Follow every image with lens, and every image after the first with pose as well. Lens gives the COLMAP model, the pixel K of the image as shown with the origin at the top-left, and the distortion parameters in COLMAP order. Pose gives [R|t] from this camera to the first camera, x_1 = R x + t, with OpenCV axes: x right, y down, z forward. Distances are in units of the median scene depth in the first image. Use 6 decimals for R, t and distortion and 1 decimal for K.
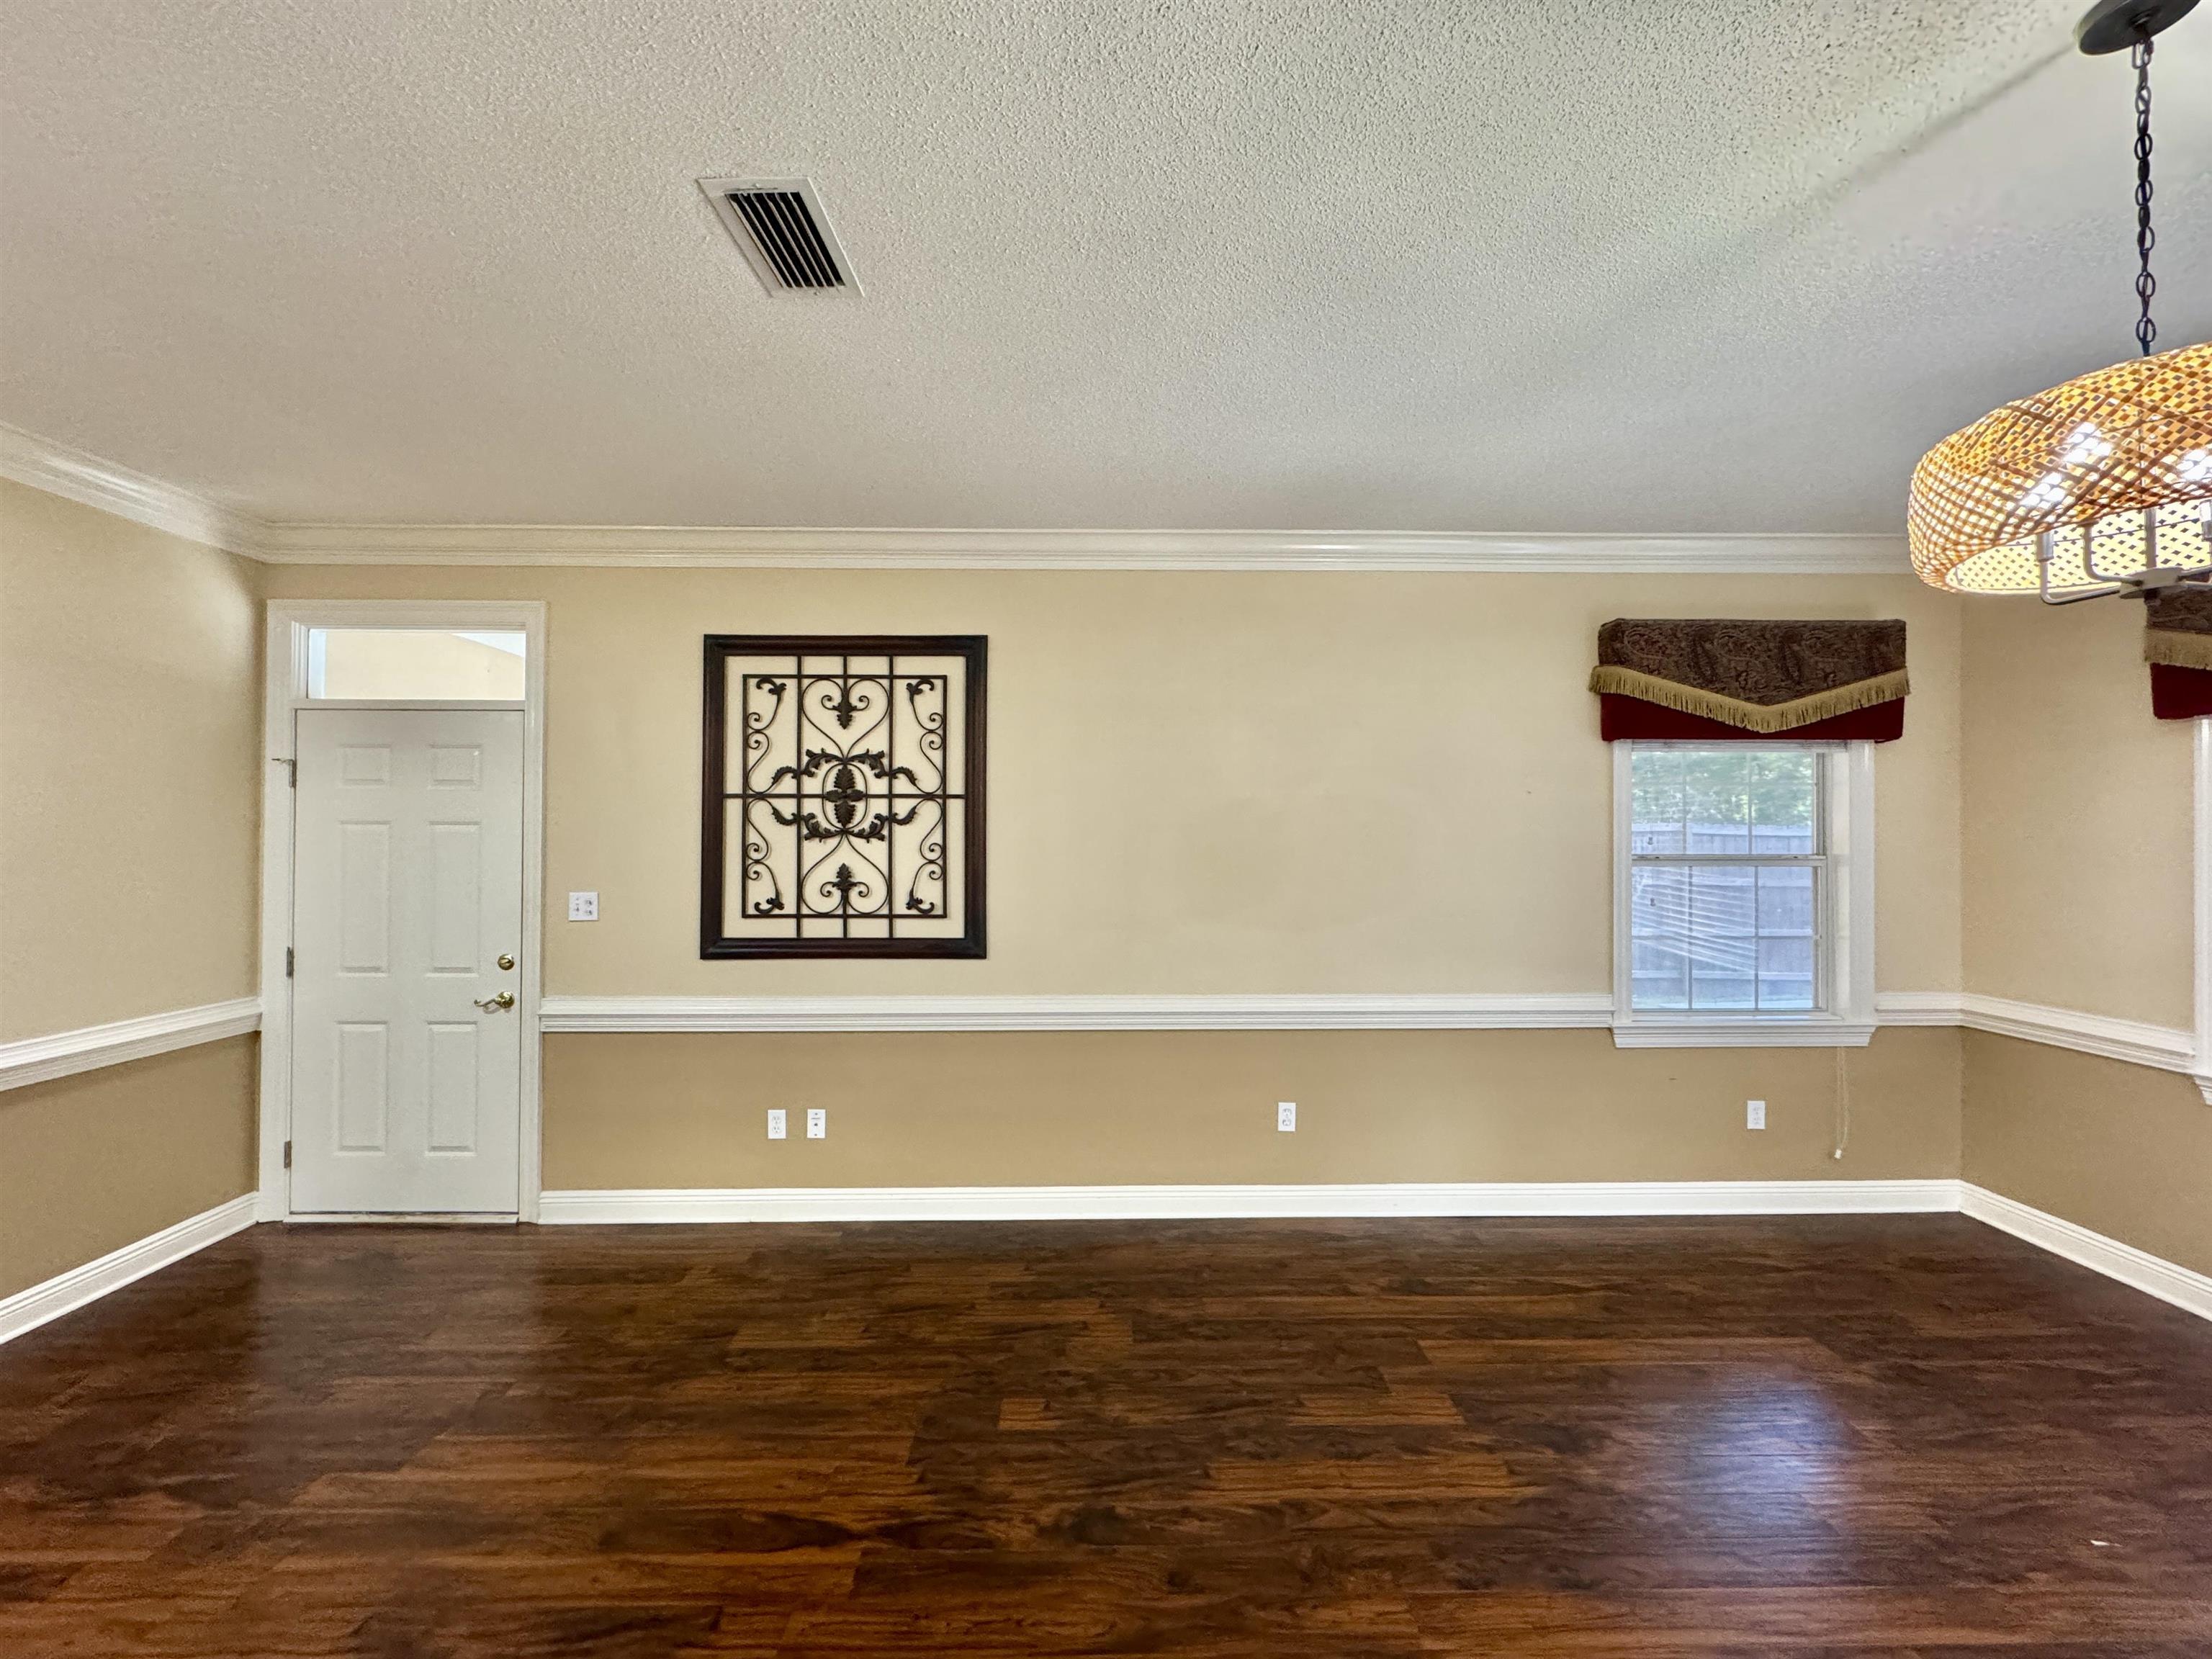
lens RADIAL K [[876.9, 0, 1101.1], [0, 876.9, 828.5], [0, 0, 1]] dist [-0.001842, 0.000476]
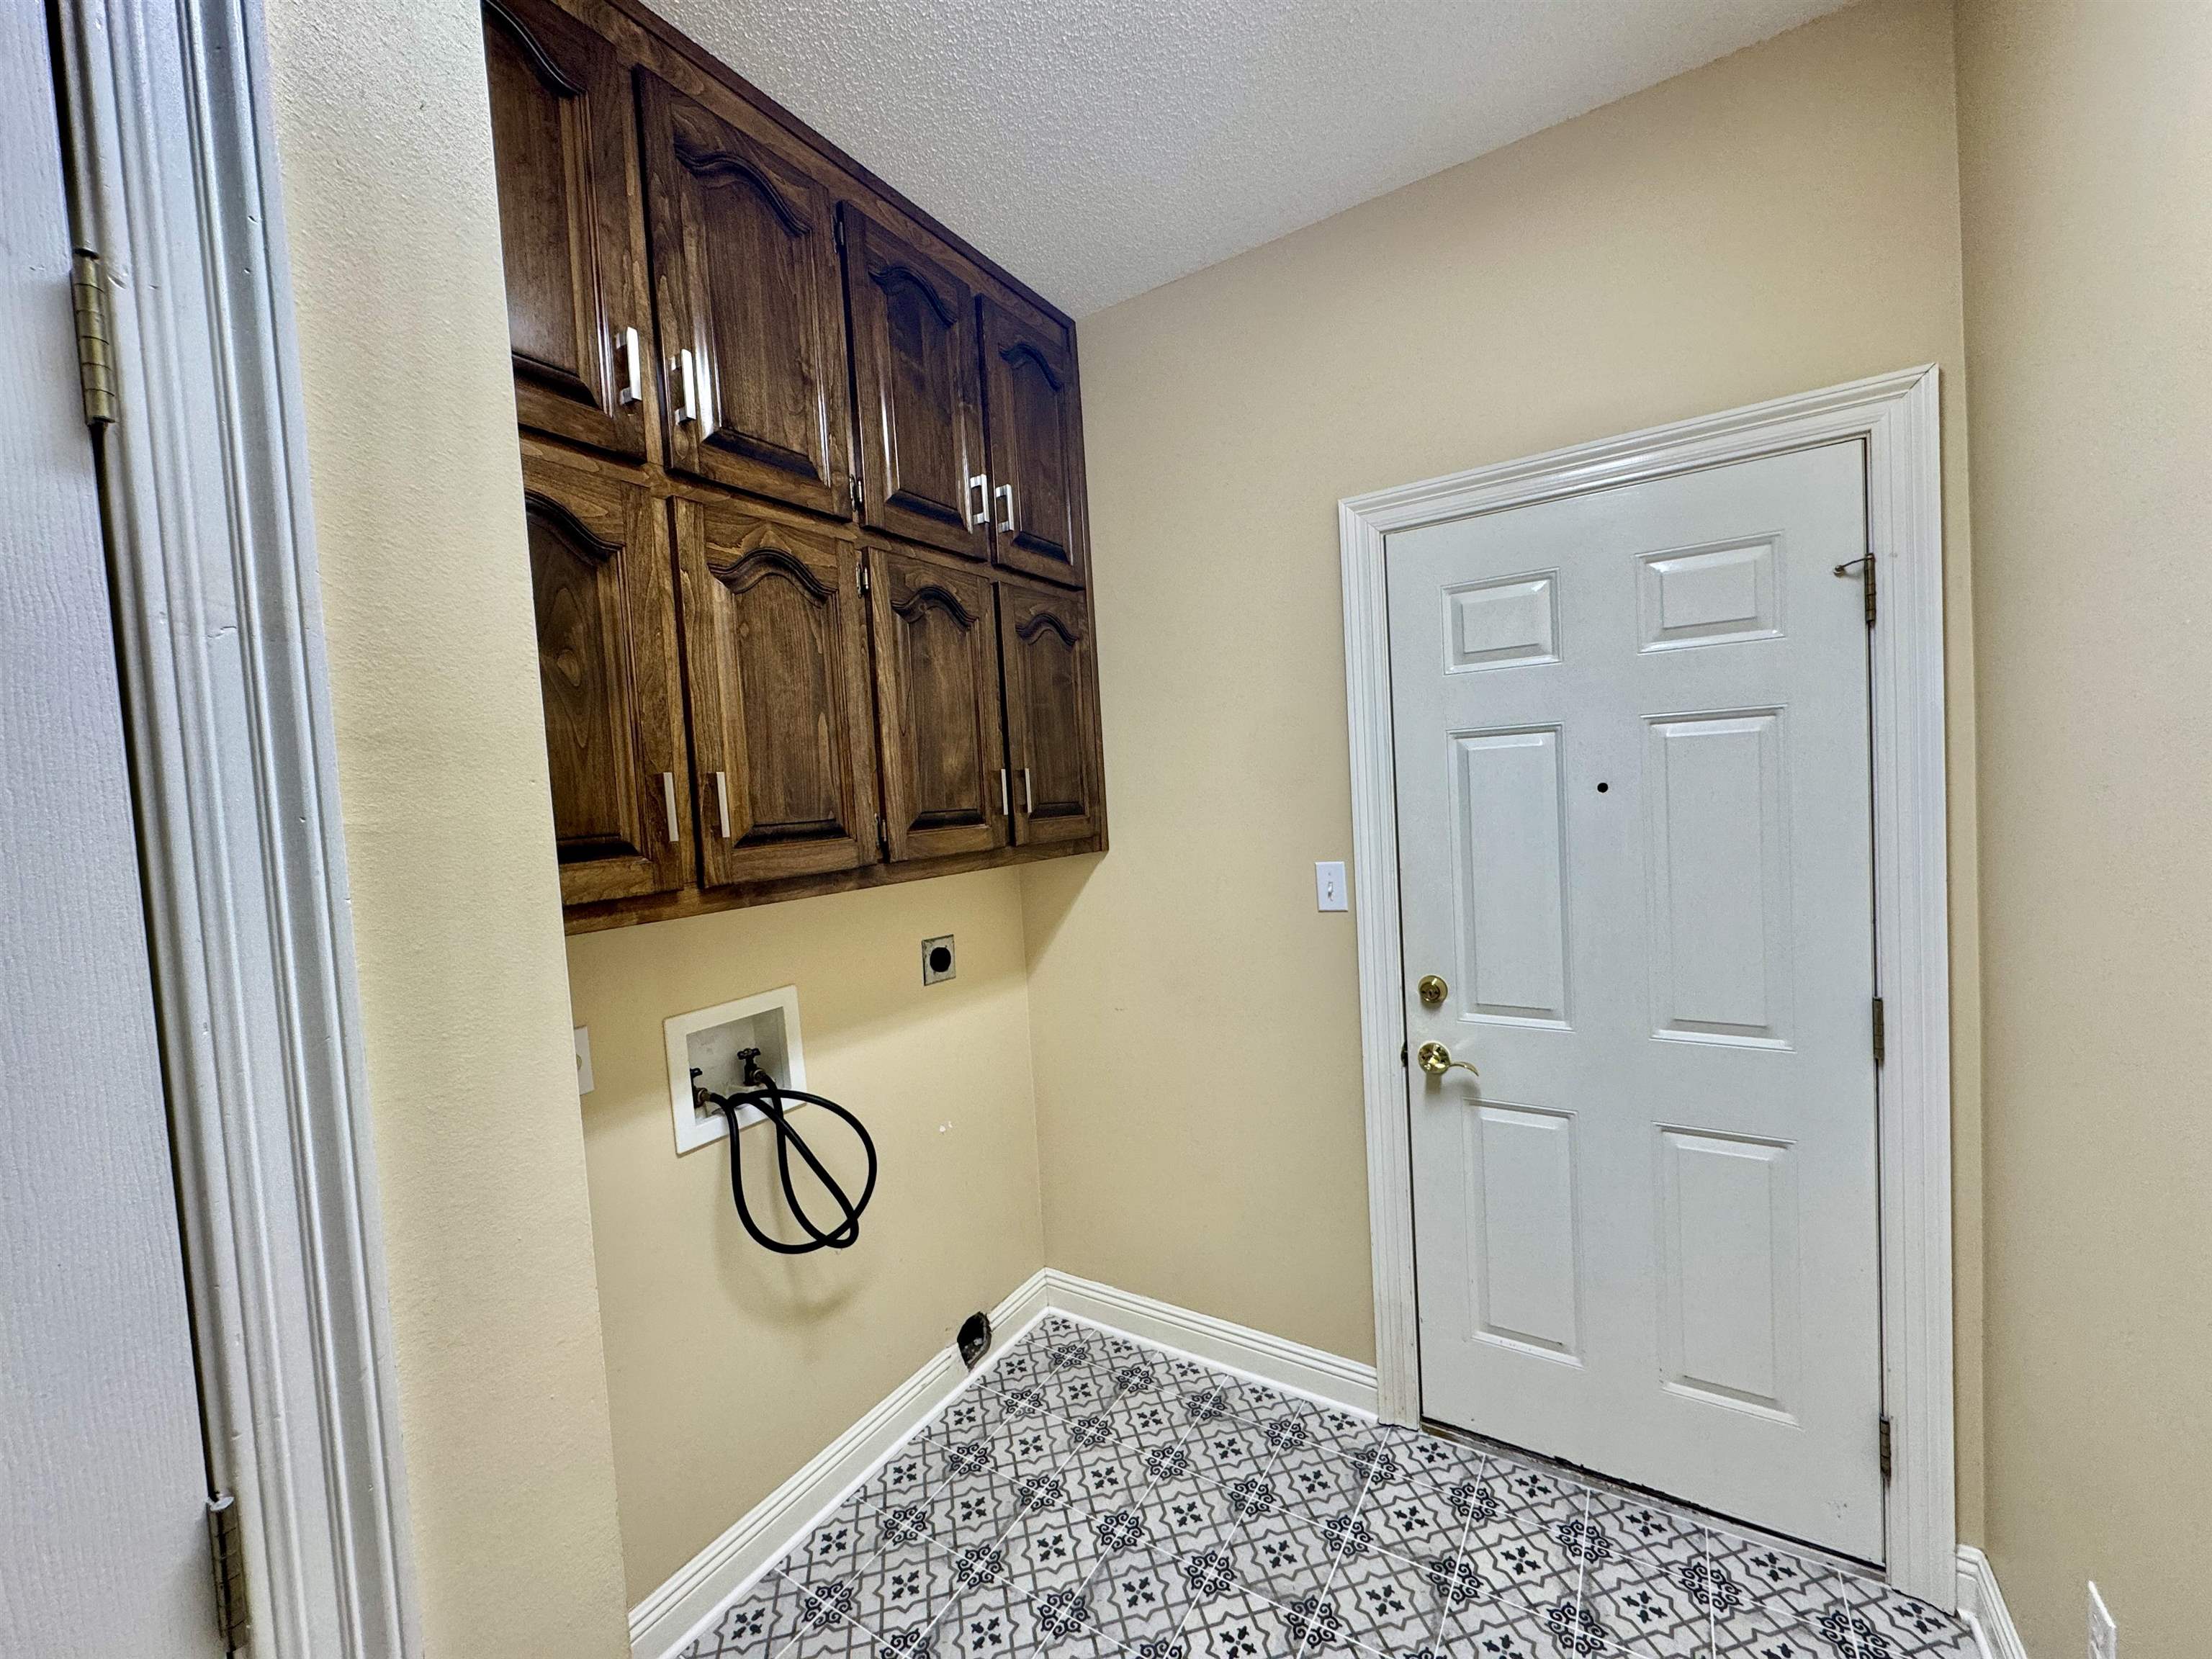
lens RADIAL K [[876.9, 0, 1101.1], [0, 876.9, 828.5], [0, 0, 1]] dist [-0.001842, 0.000476]
pose [[0.834951, -0.026329, -0.549694, -0.751117], [0.064726, 0.996620, 0.050579, 0.008549], [0.546505, -0.077811, 0.833833, 0.427274]]
